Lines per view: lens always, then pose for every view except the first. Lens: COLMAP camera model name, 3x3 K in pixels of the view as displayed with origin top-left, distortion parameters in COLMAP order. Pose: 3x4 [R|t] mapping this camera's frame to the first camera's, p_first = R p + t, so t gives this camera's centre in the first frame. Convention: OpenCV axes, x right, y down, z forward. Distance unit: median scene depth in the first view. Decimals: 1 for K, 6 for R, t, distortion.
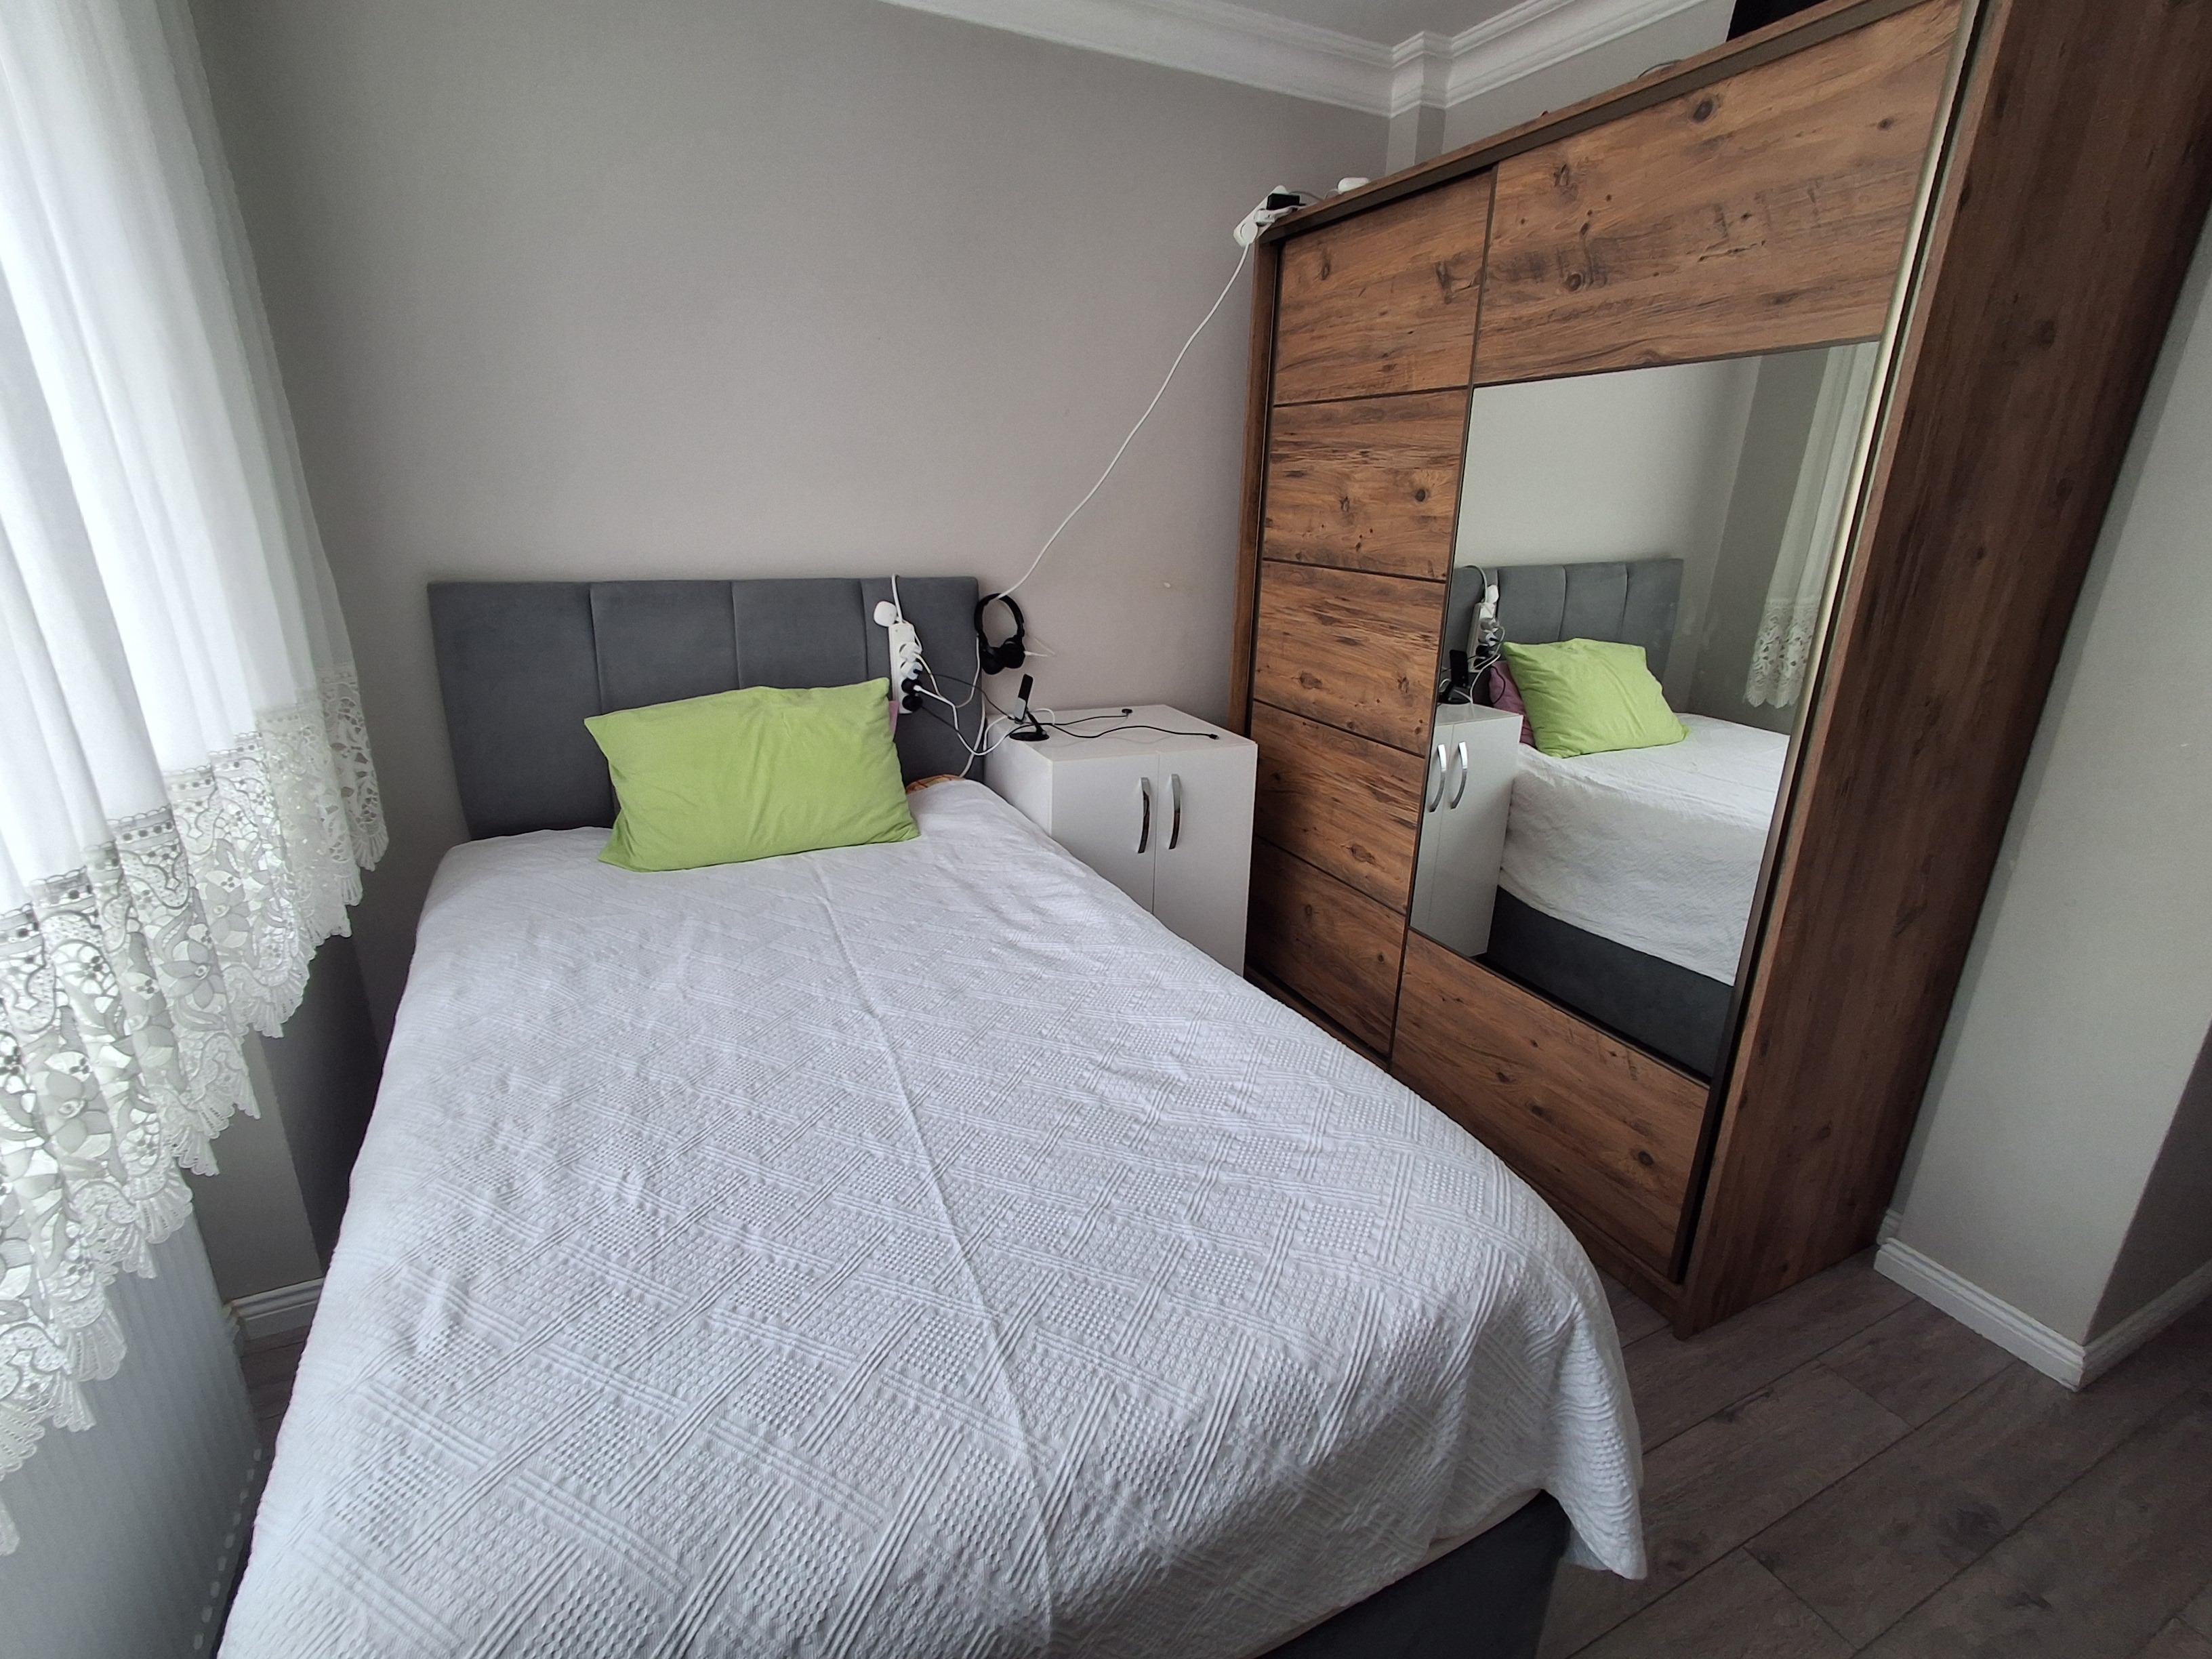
lens RADIAL K [[1000.3, 0, 1098.3], [0, 1000.3, 818.1], [0, 0, 1]] dist [-0.006004, -0.000528]
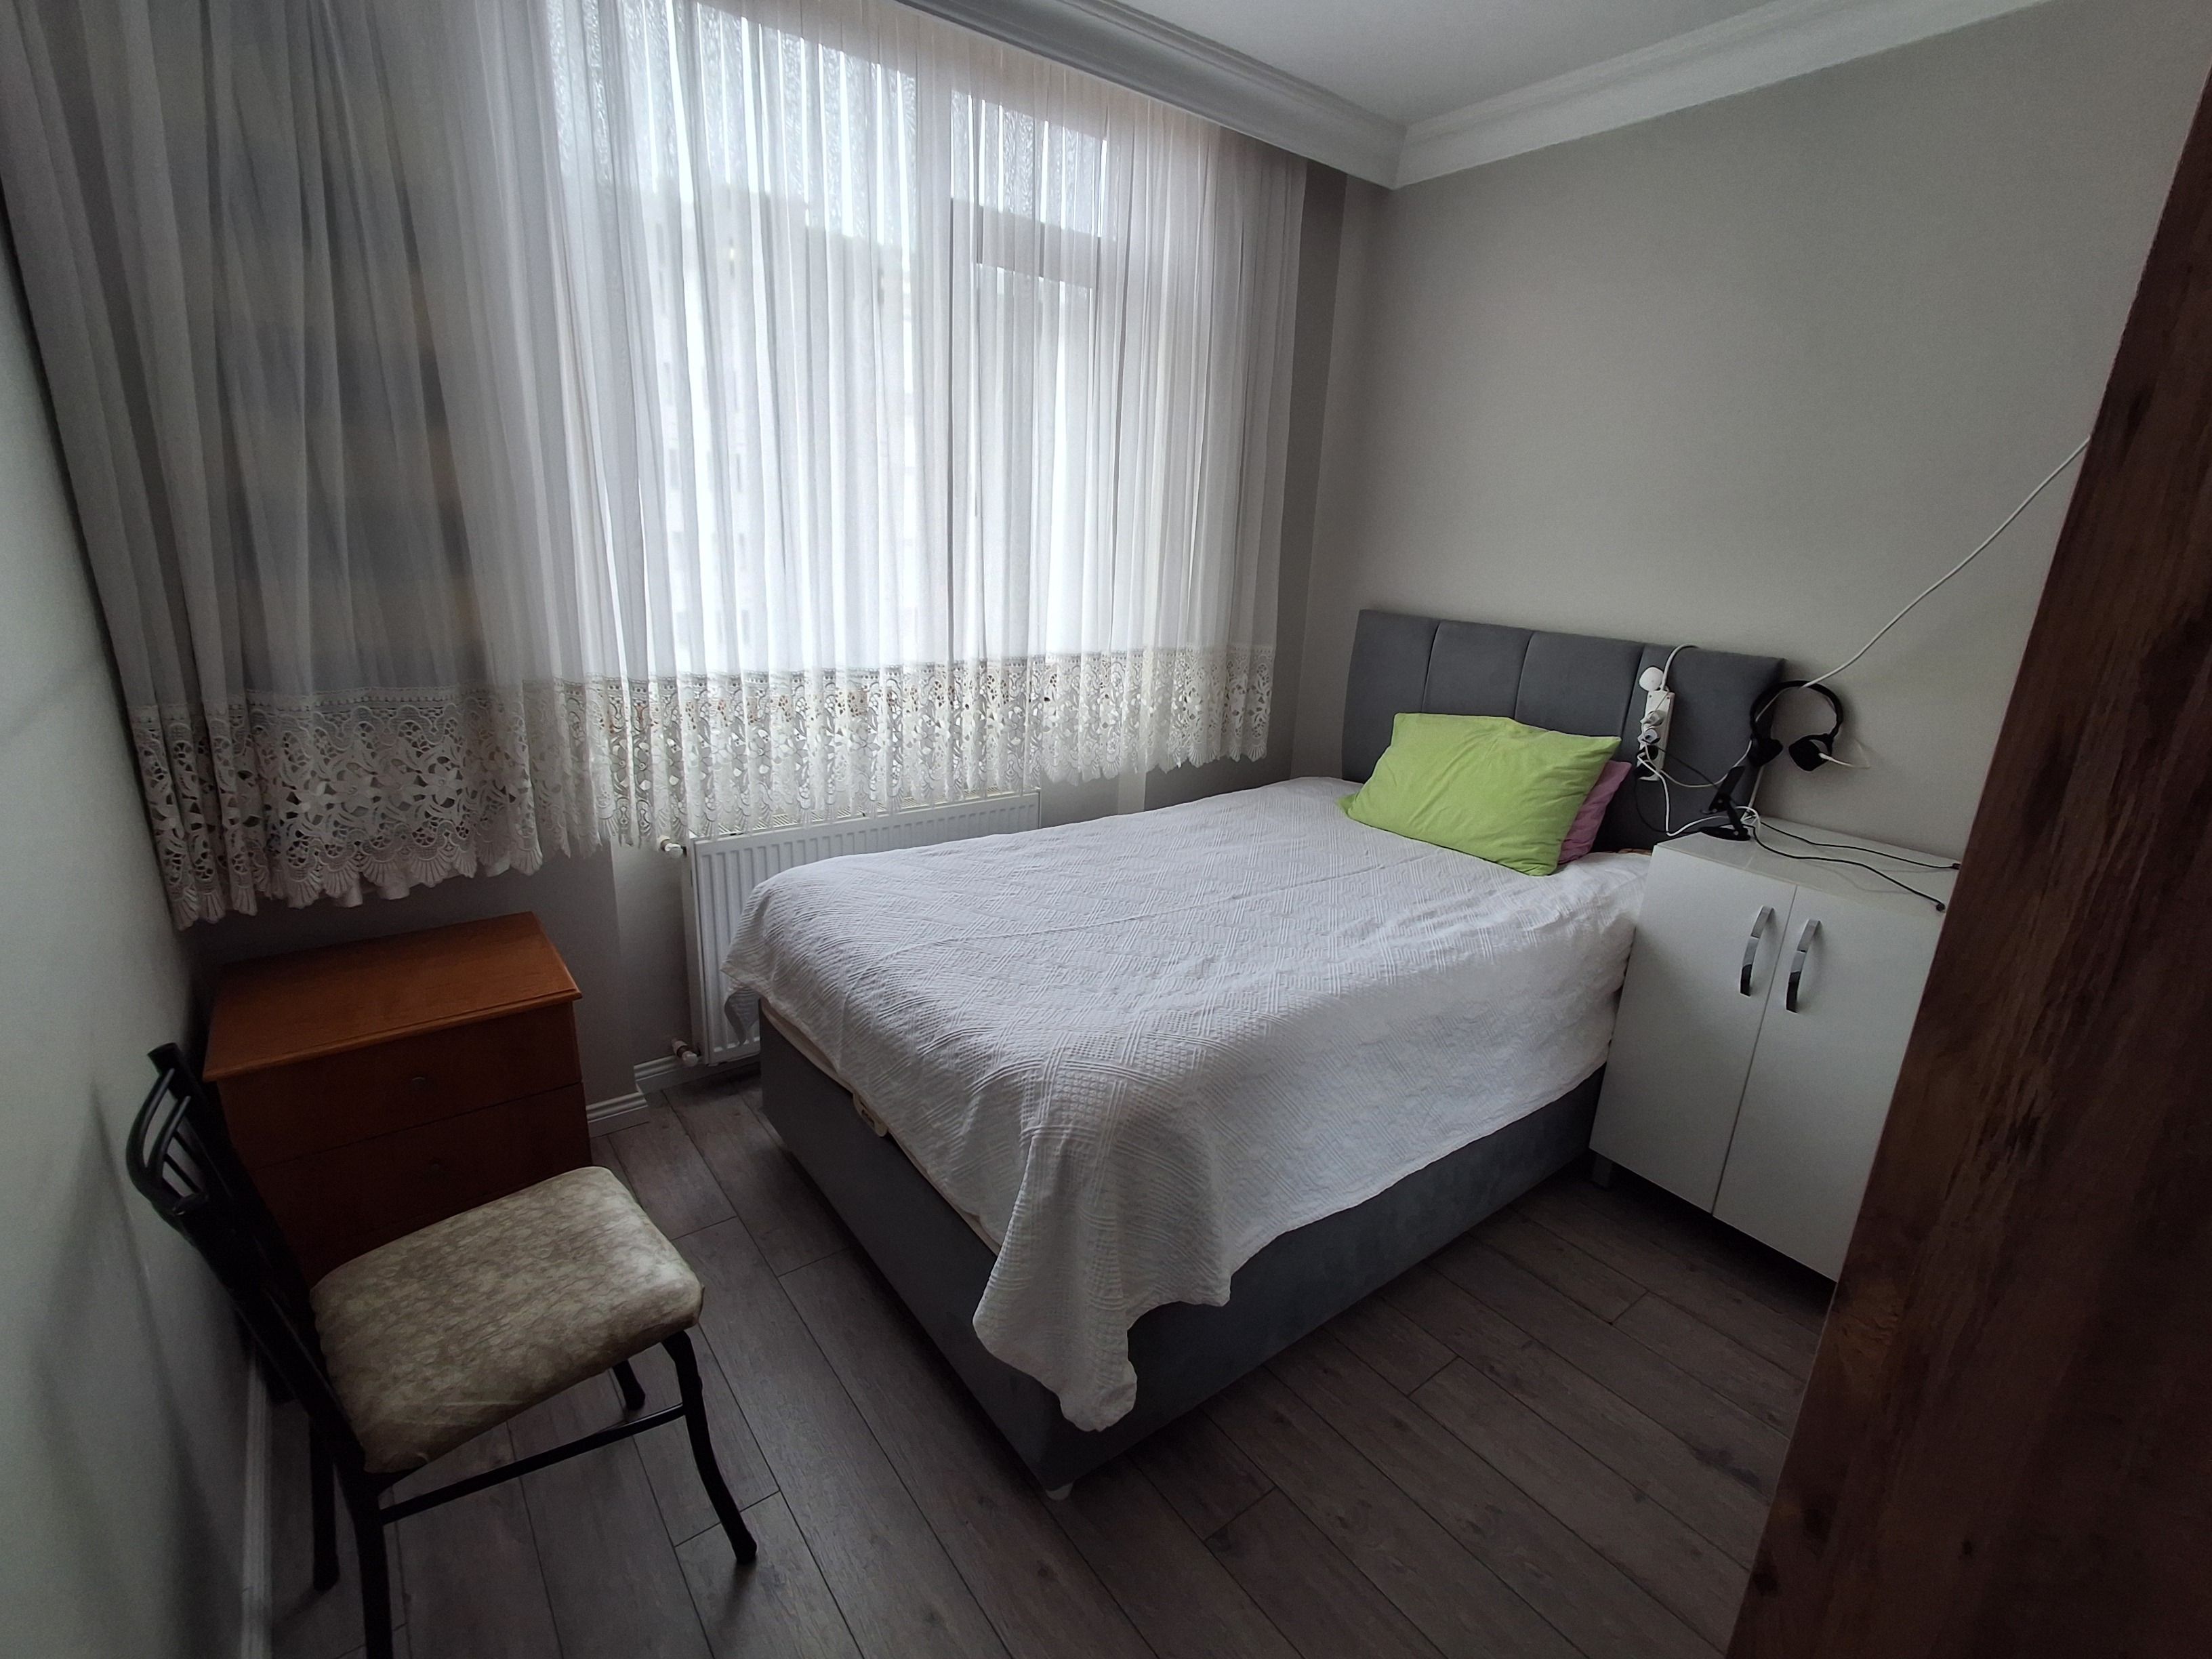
lens RADIAL K [[1014.5, 0, 1100.3], [0, 1014.5, 832.7], [0, 0, 1]] dist [-0.004290, -0.000618]
pose [[0.202017, 0.271157, -0.941097, 0.801477], [-0.338506, 0.921019, 0.192708, -0.080973], [0.919023, 0.279637, 0.277850, 0.282824]]
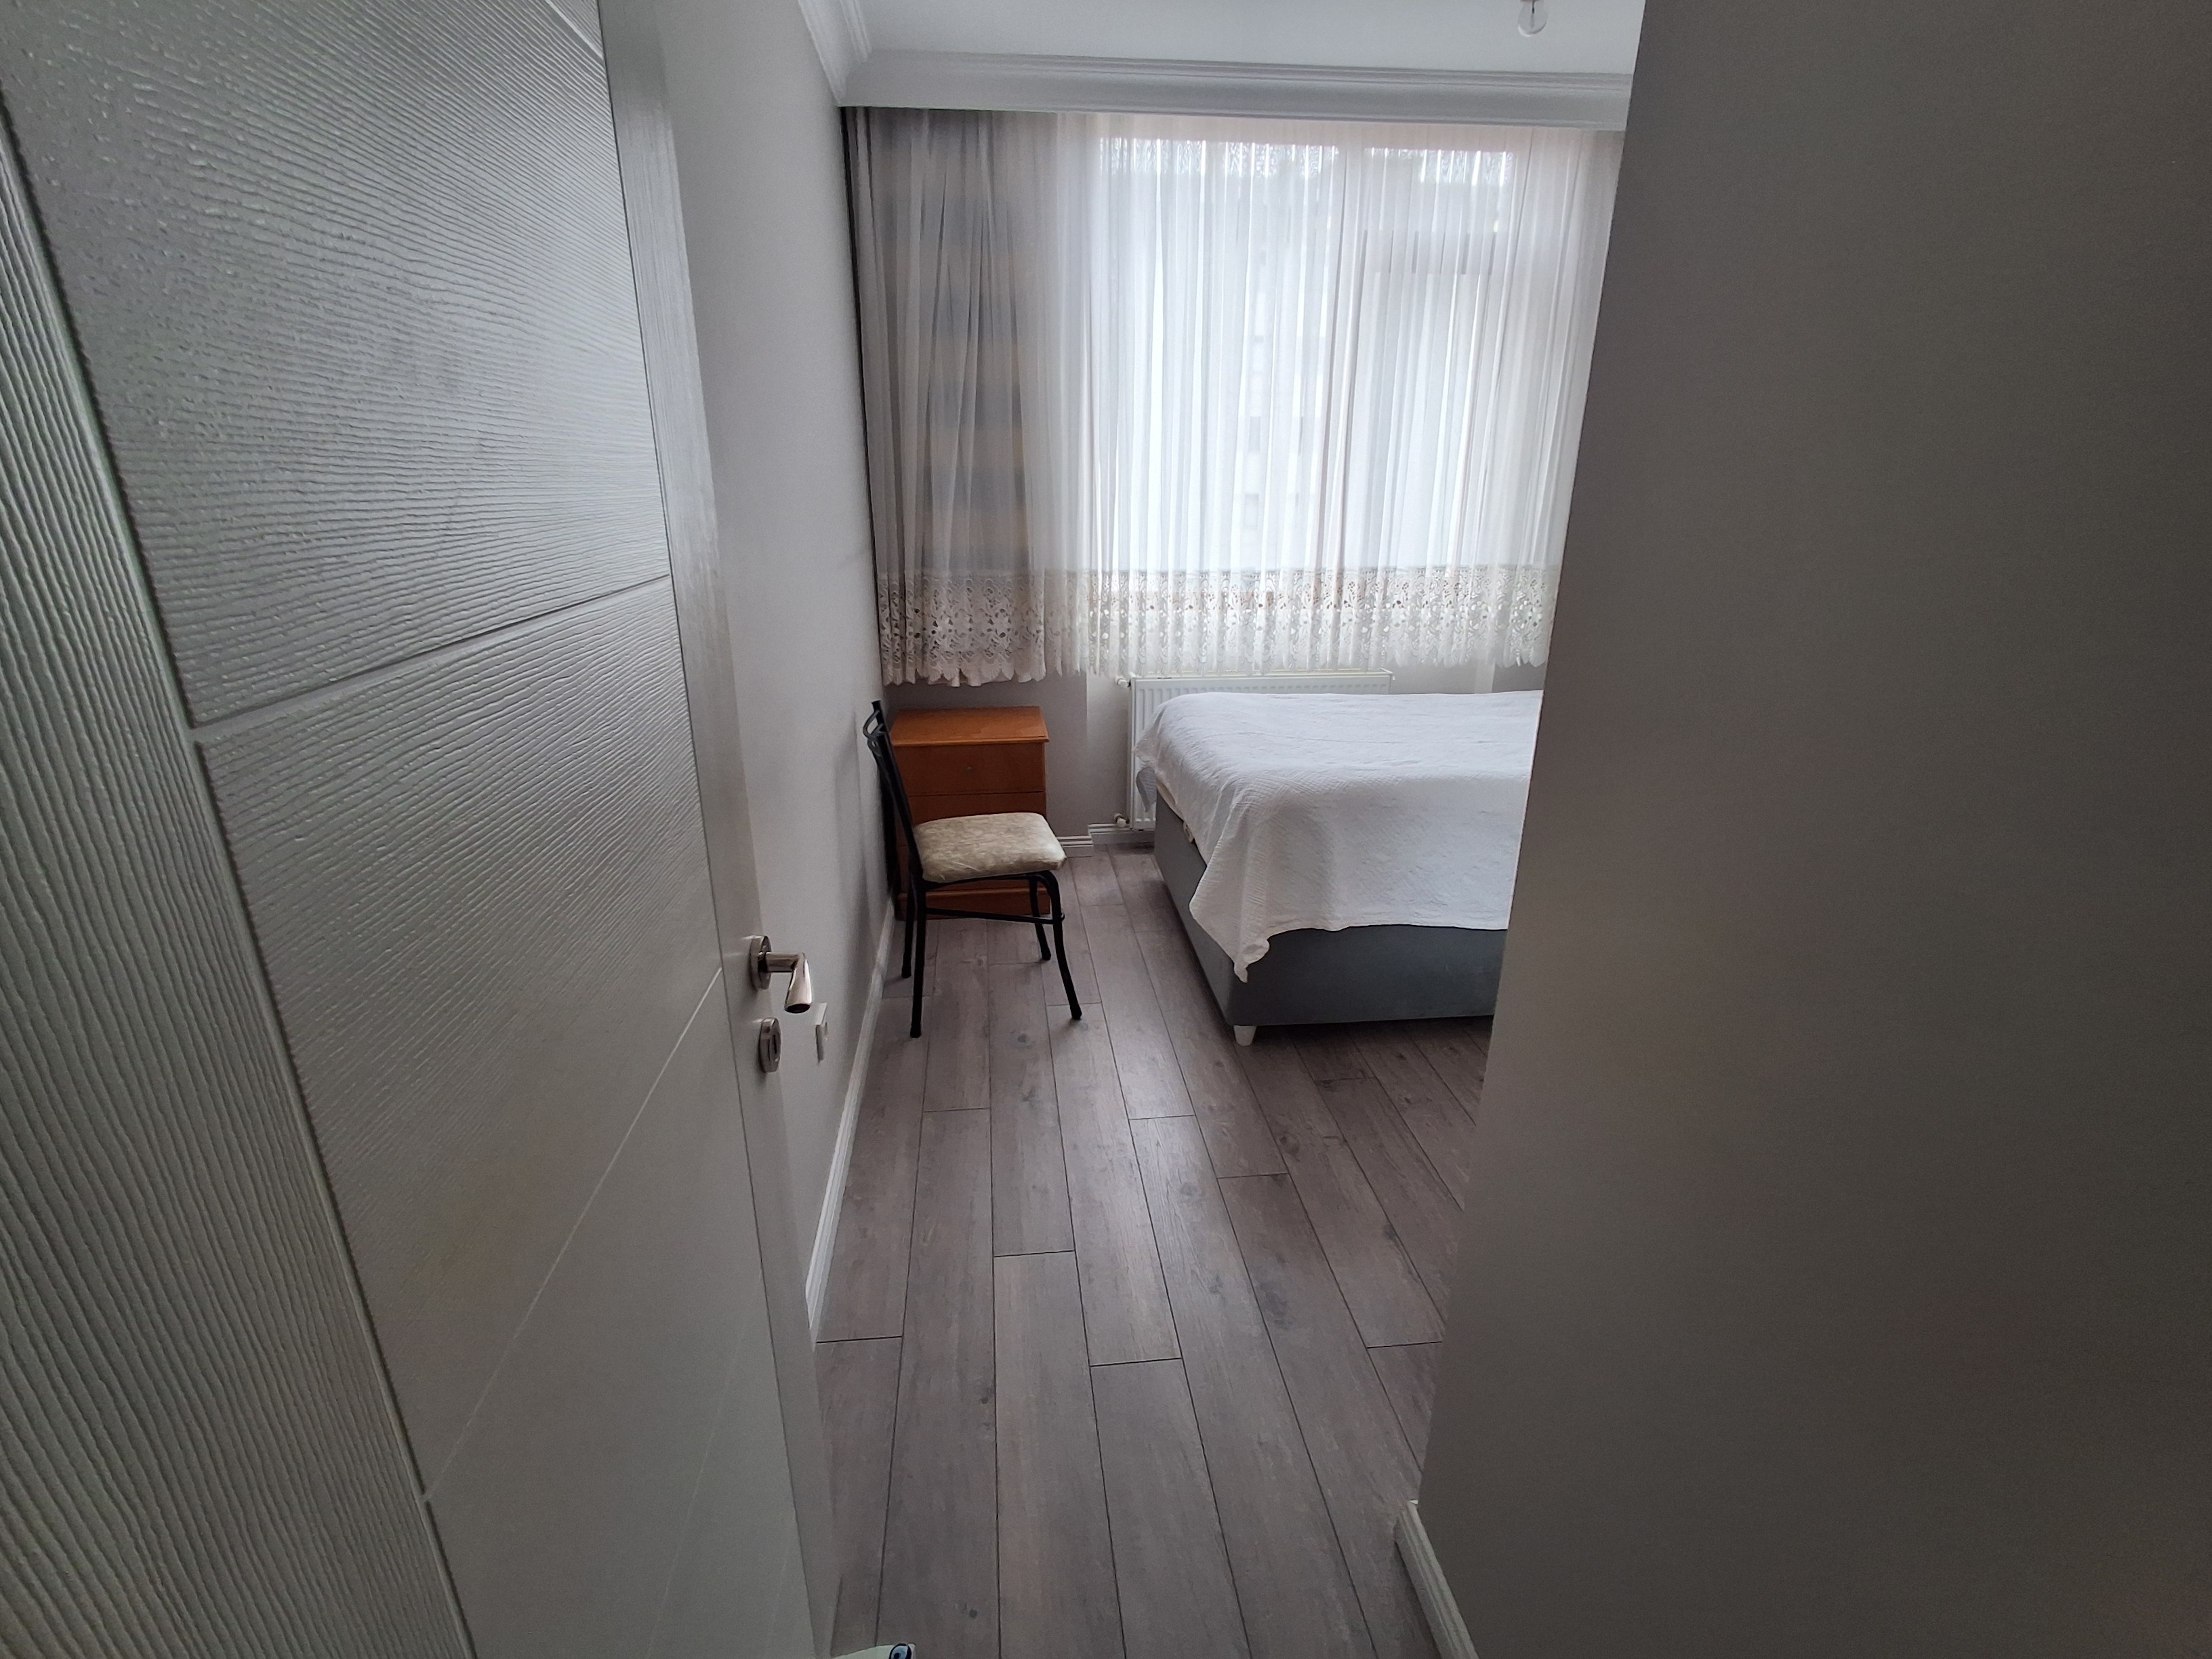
lens RADIAL K [[1020.1, 0, 1103.7], [0, 1020.1, 829.2], [0, 0, 1]] dist [-0.034885, 0.025745]
pose [[-0.326394, 0.294044, -0.898335, 1.284290], [-0.298108, 0.869859, 0.393035, -0.149619], [0.896994, 0.396085, -0.196260, 0.551109]]
